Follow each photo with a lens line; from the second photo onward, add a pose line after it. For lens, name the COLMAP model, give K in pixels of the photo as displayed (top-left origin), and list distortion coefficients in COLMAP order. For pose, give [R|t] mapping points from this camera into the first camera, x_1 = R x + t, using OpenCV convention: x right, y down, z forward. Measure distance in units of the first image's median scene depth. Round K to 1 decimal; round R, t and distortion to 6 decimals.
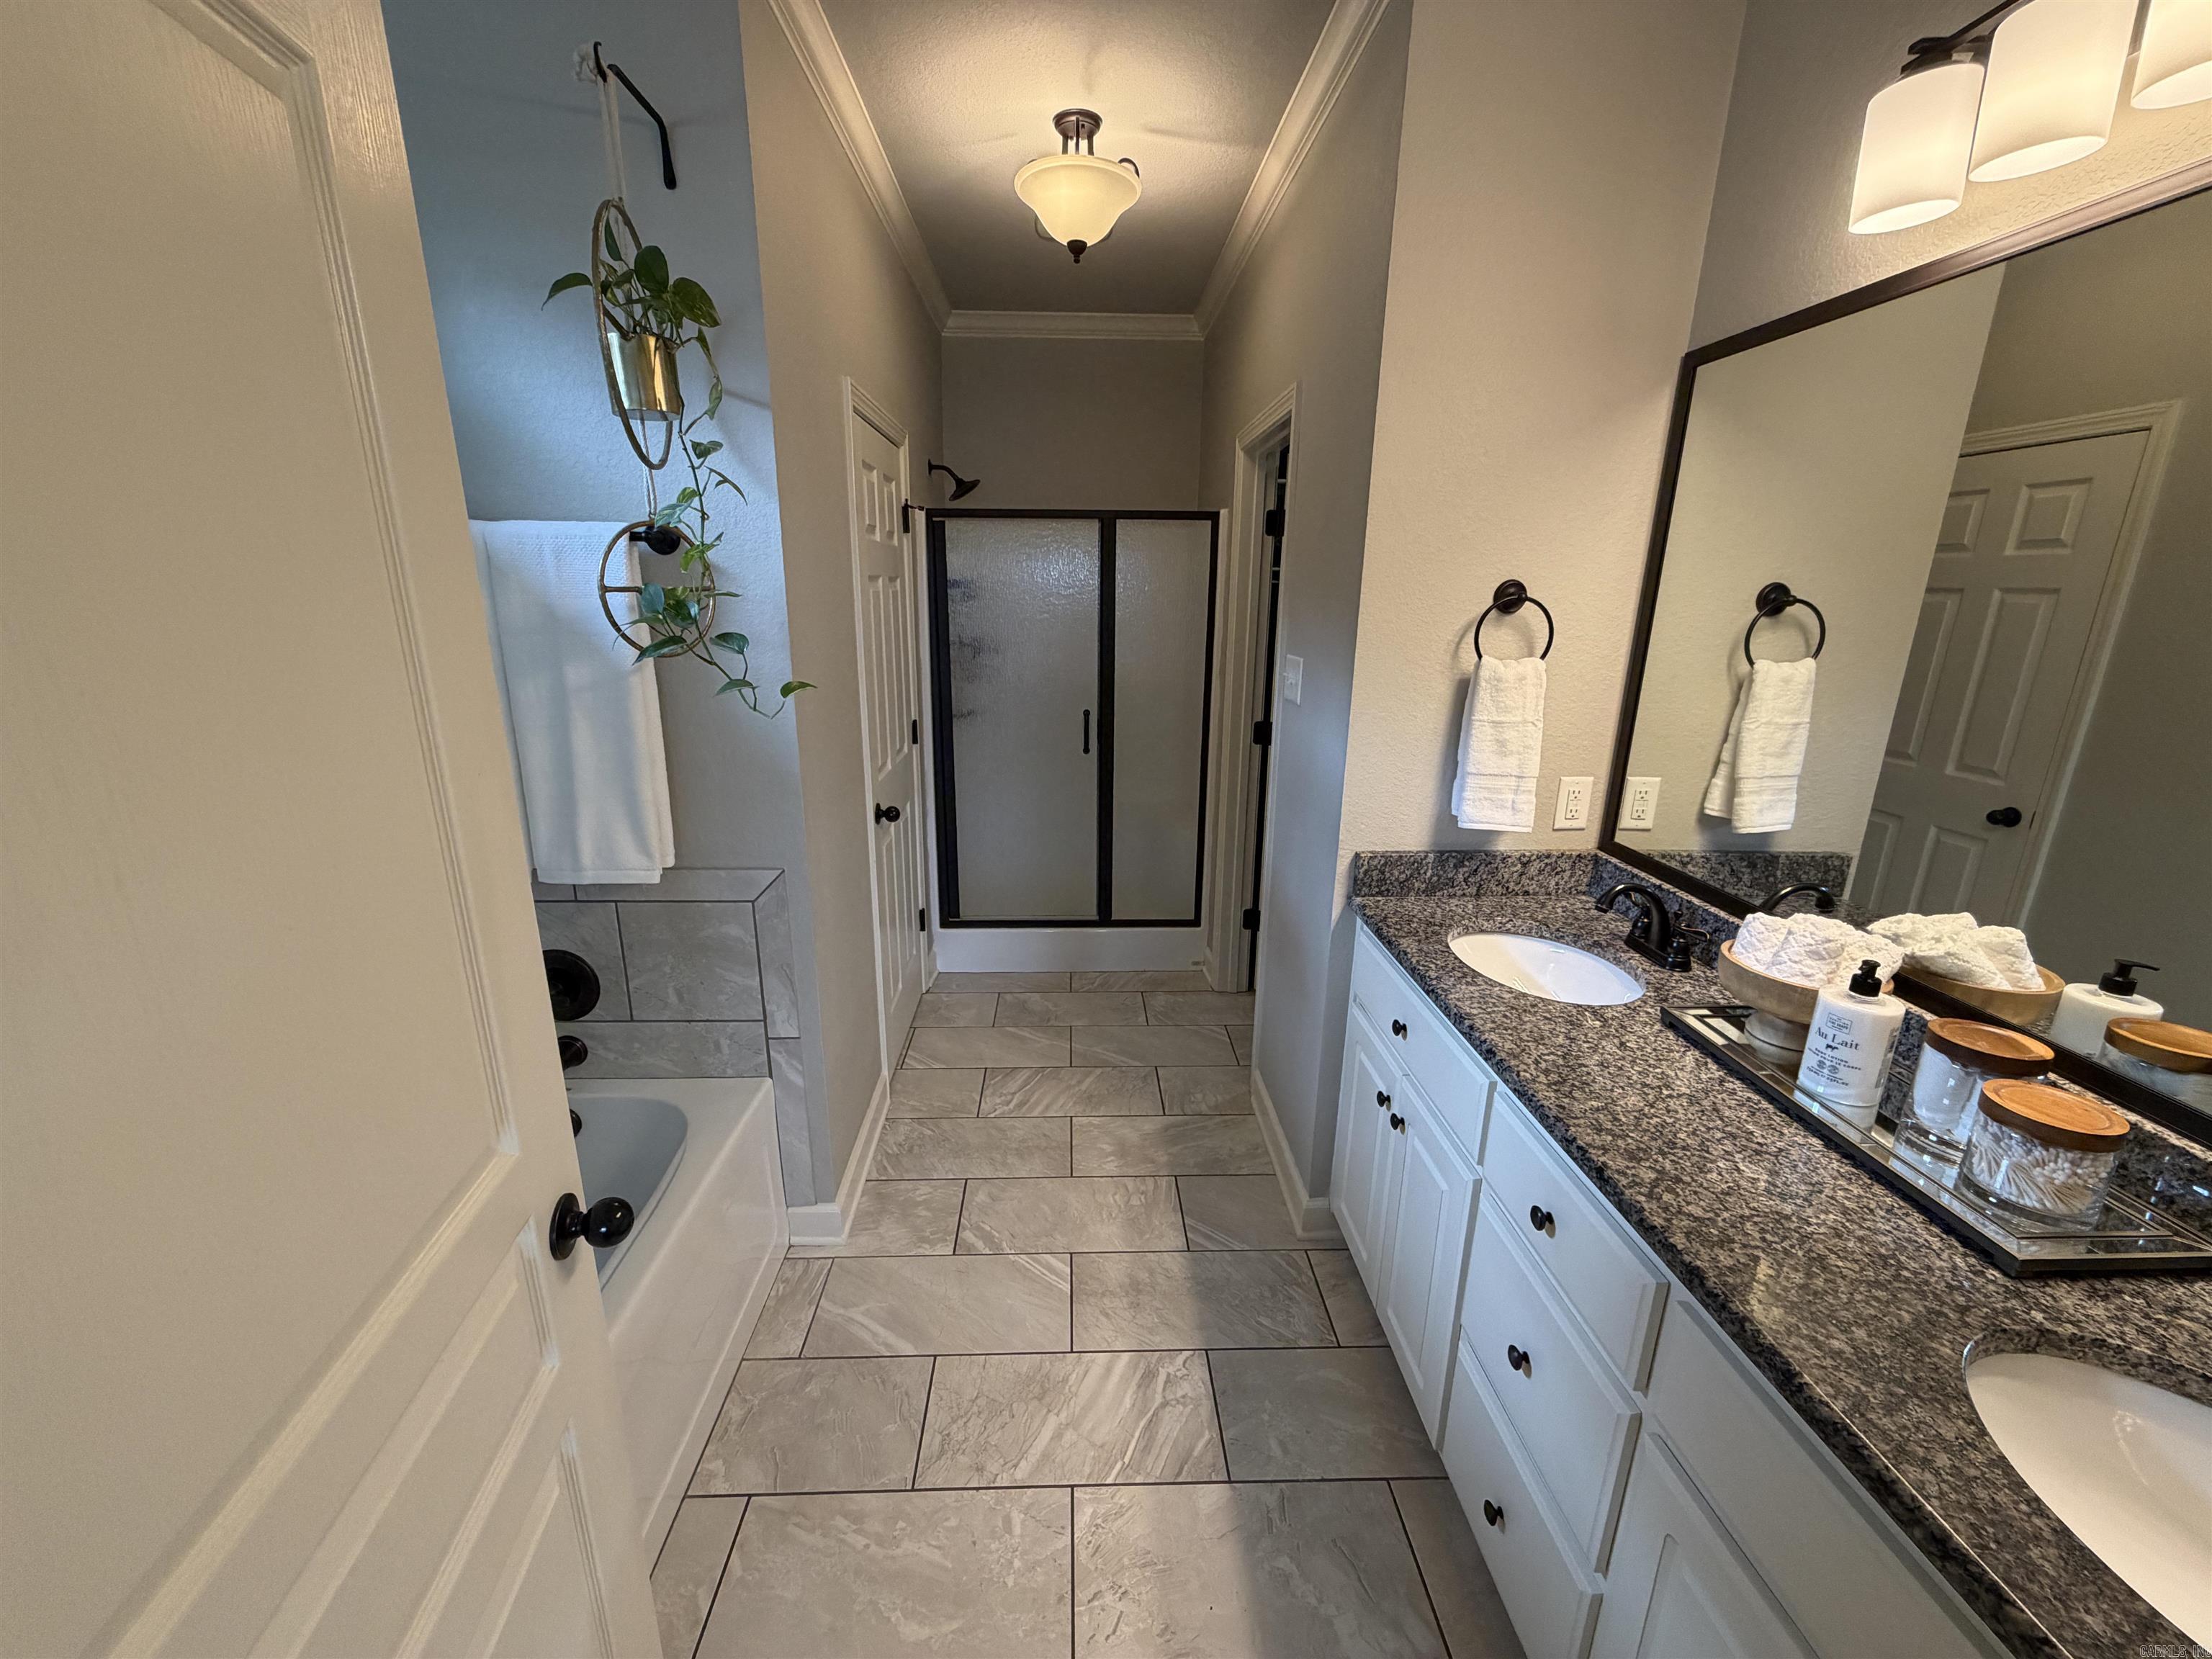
lens RADIAL K [[882.5, 0, 1095.9], [0, 882.5, 832.2], [0, 0, 1]] dist [-0.000749, 0.000417]
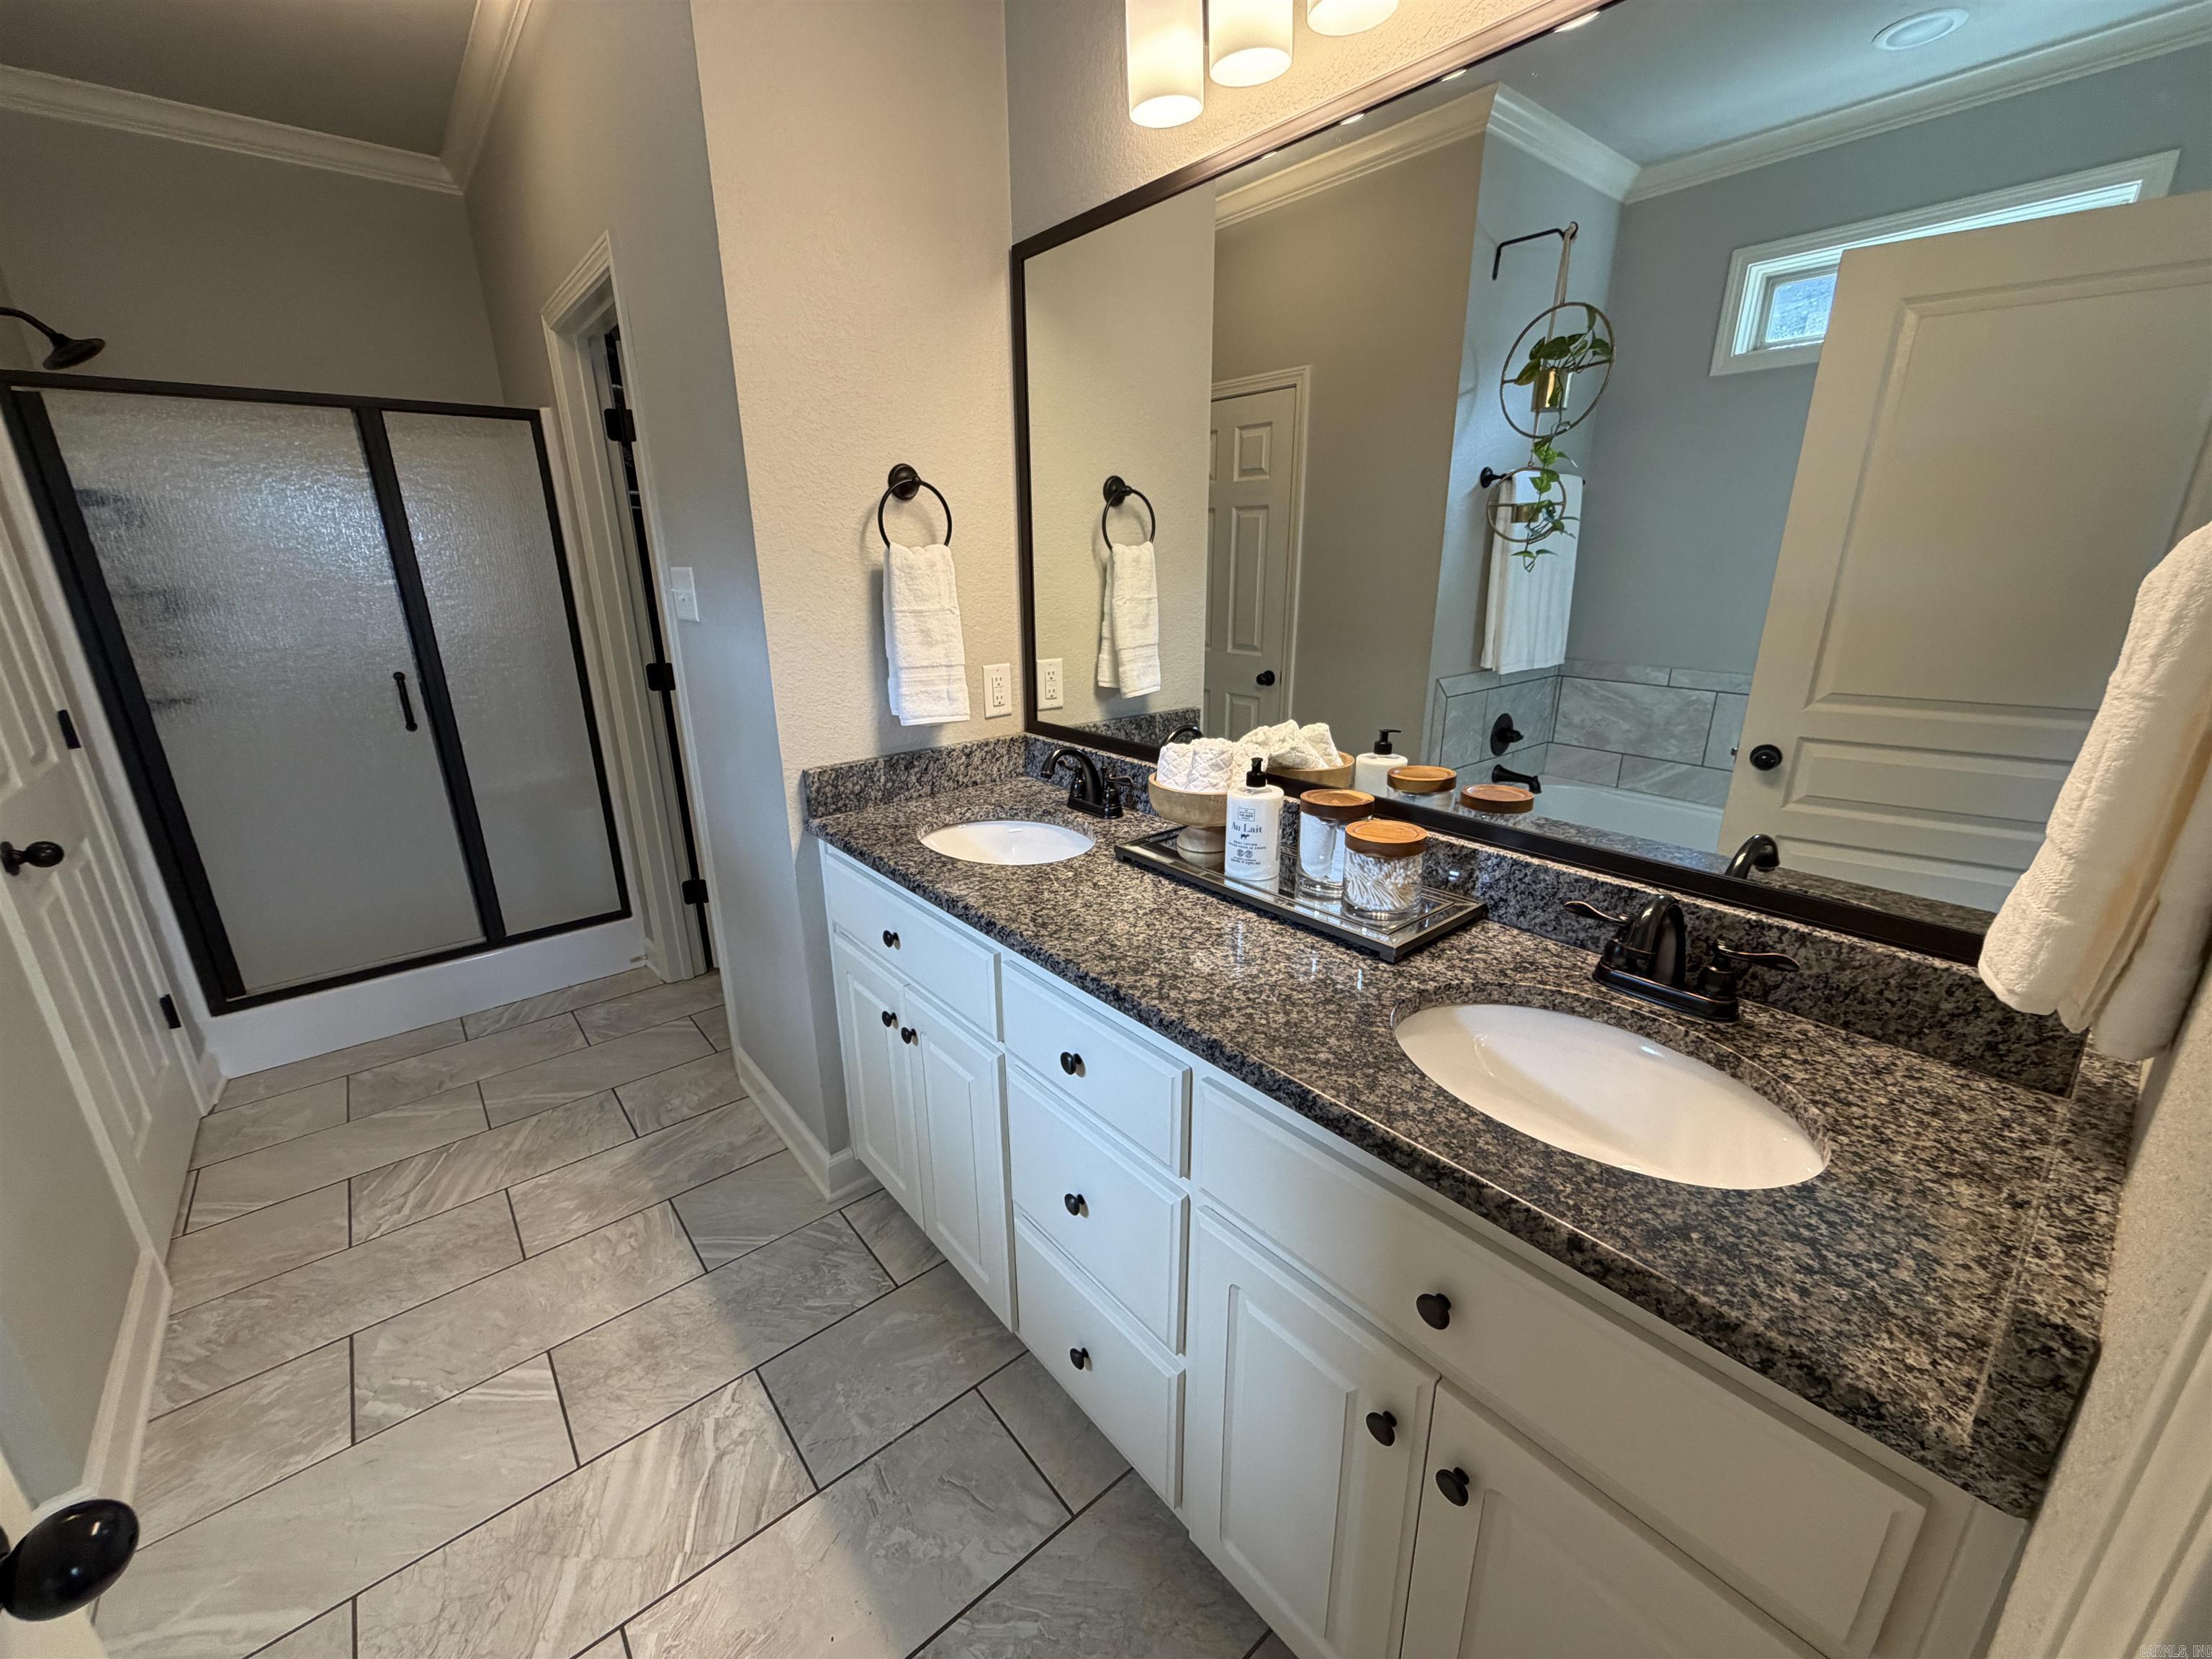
lens RADIAL K [[882.5, 0, 1095.9], [0, 882.5, 832.2], [0, 0, 1]] dist [-0.000749, 0.000417]
pose [[0.791418, -0.202896, 0.576620, -0.001815], [0.181285, 0.978774, 0.095587, 0.056617], [-0.583775, 0.028883, 0.811401, 0.099718]]
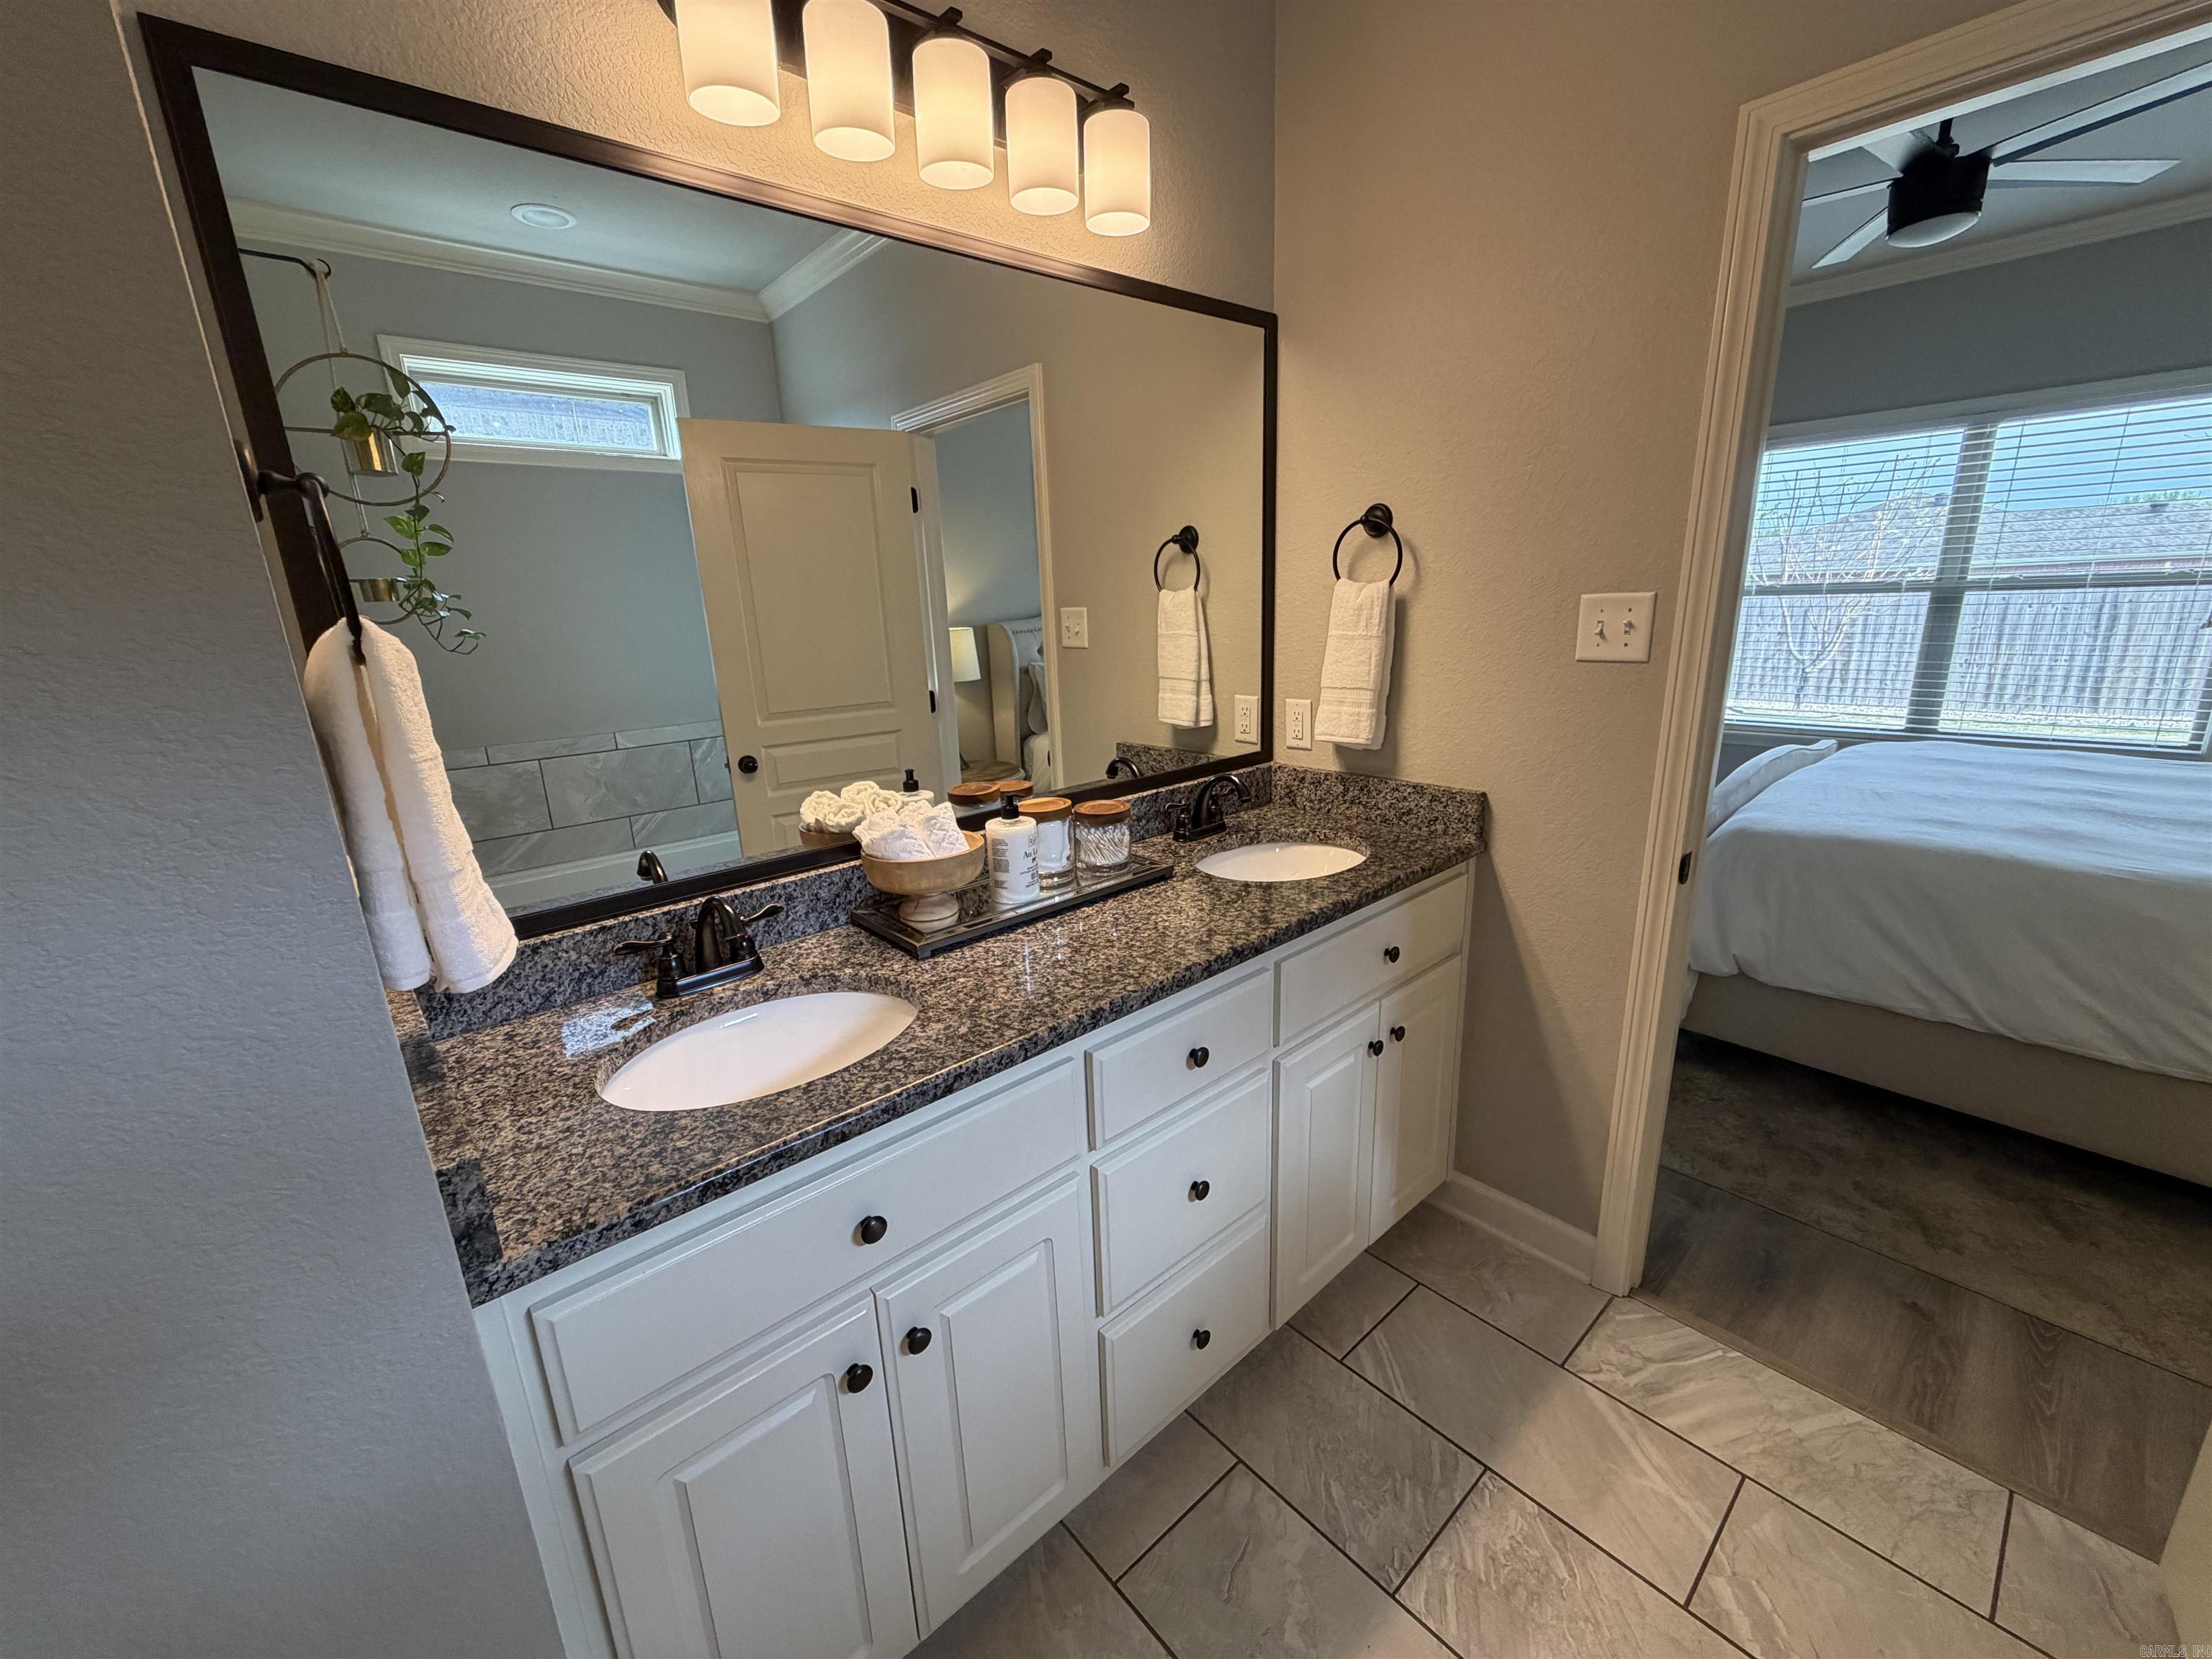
lens RADIAL K [[882.5, 0, 1095.9], [0, 882.5, 832.2], [0, 0, 1]] dist [-0.000749, 0.000417]
pose [[-0.632086, -0.185654, 0.752330, -0.129395], [0.239543, 0.876509, 0.417554, -0.199740], [-0.736944, 0.444145, -0.509557, 0.994781]]
